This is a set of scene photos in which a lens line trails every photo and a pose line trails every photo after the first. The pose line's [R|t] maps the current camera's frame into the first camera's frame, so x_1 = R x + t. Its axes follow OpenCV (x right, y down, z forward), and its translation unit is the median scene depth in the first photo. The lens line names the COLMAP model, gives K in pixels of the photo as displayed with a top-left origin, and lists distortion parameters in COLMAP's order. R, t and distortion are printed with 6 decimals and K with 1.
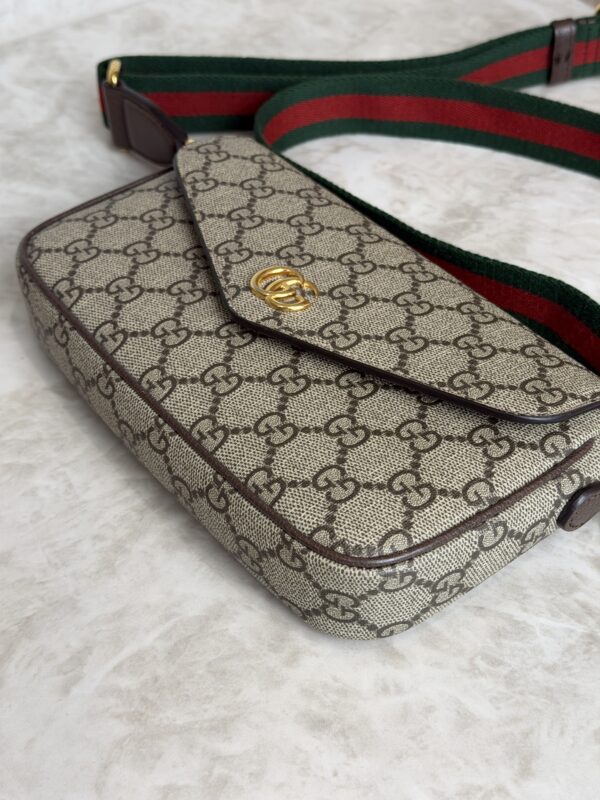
lens RADIAL K [[1132.2, 0, 301.4], [0, 1132.2, 402.9], [0, 0, 1]] dist [0.211693, -0.526071]
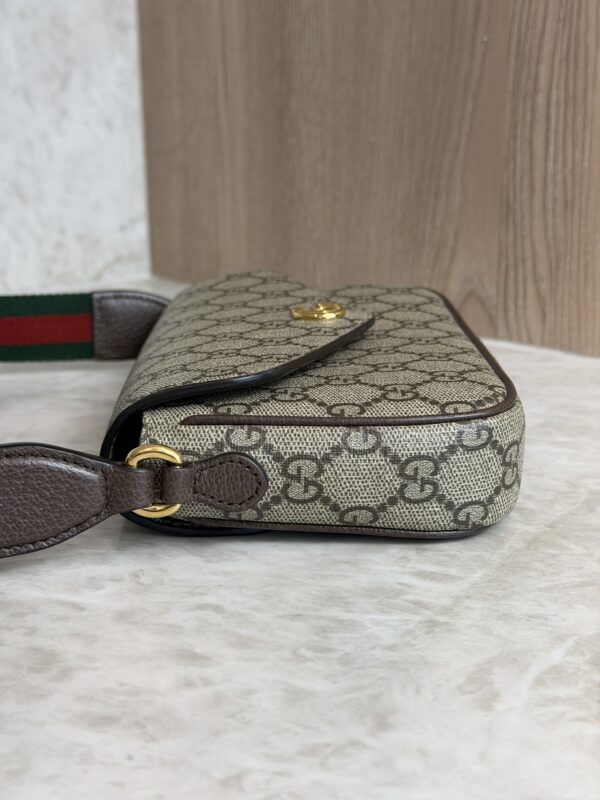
lens RADIAL K [[1140.7, 0, 300.0], [0, 1140.7, 400.0], [0, 0, 1]] dist [0.211361, -0.585458]
pose [[0.973563, -0.019794, 0.227559, -0.025058], [0.129276, 0.869078, -0.477485, 0.445430], [-0.188315, 0.494279, 0.848661, 0.234370]]
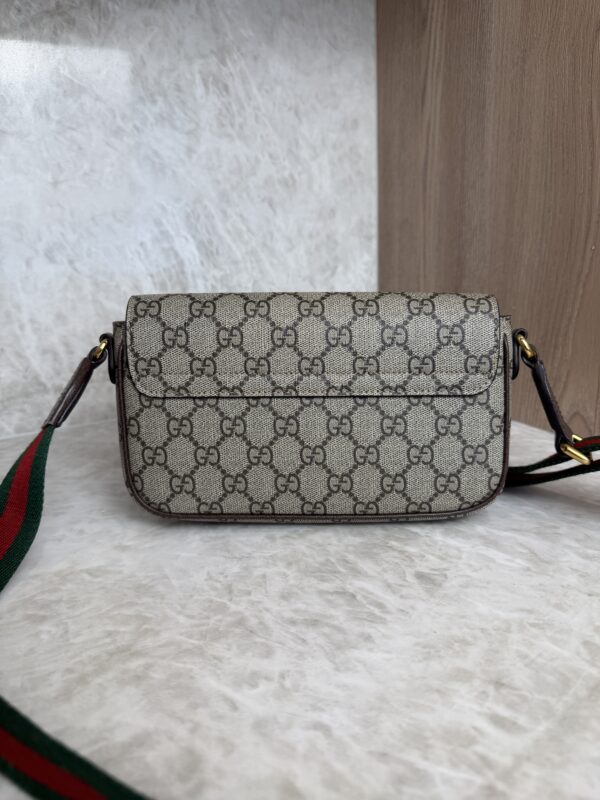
lens RADIAL K [[583.1, 0, 300.0], [0, 583.1, 400.0], [0, 0, 1]] dist [-0.008790, -0.024609]
pose [[0.995497, 0.030093, -0.089888, 0.119969], [-0.069926, 0.873355, -0.482039, 0.159744], [0.063998, 0.486154, 0.871527, 0.380186]]
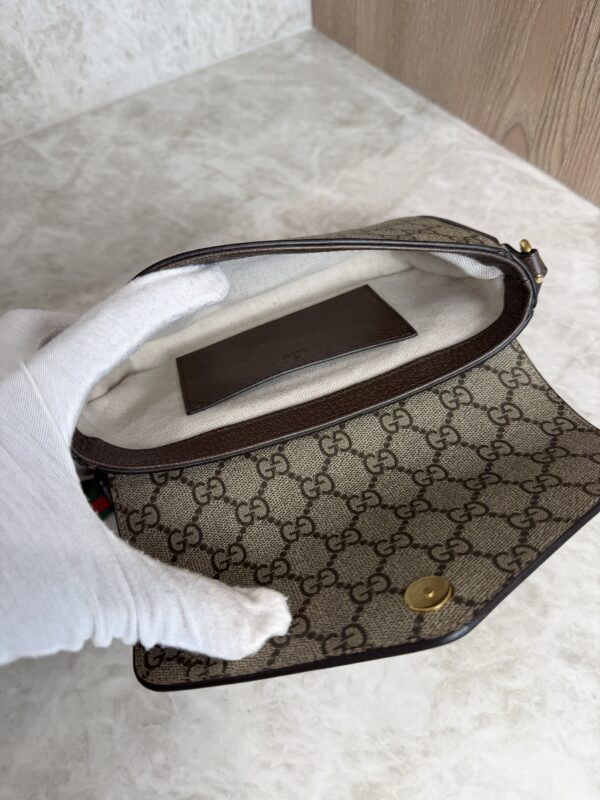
lens RADIAL K [[591.0, 0, 300.0], [0, 591.0, 400.0], [0, 0, 1]] dist [-0.039674, 0.011194]
pose [[0.999649, -0.024295, 0.010541, 0.130884], [0.021794, 0.980801, 0.193789, -0.164659], [-0.015047, -0.193491, 0.980987, 0.248187]]
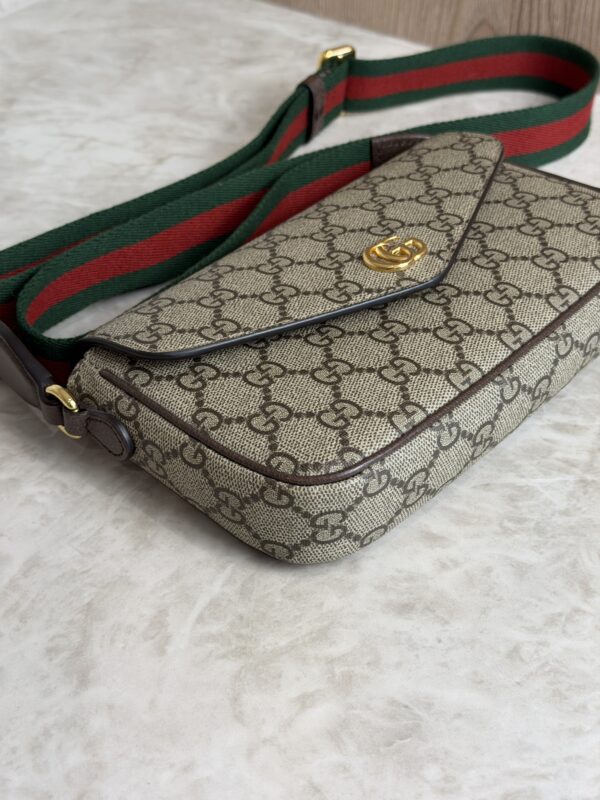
lens RADIAL K [[1140.7, 0, 300.0], [0, 1140.7, 400.0], [0, 0, 1]] dist [0.211361, -0.585458]
pose [[0.926163, -0.213718, 0.310719, -0.352330], [0.238589, 0.970128, -0.043891, 0.106376], [-0.292057, 0.114784, 0.949488, -0.027015]]
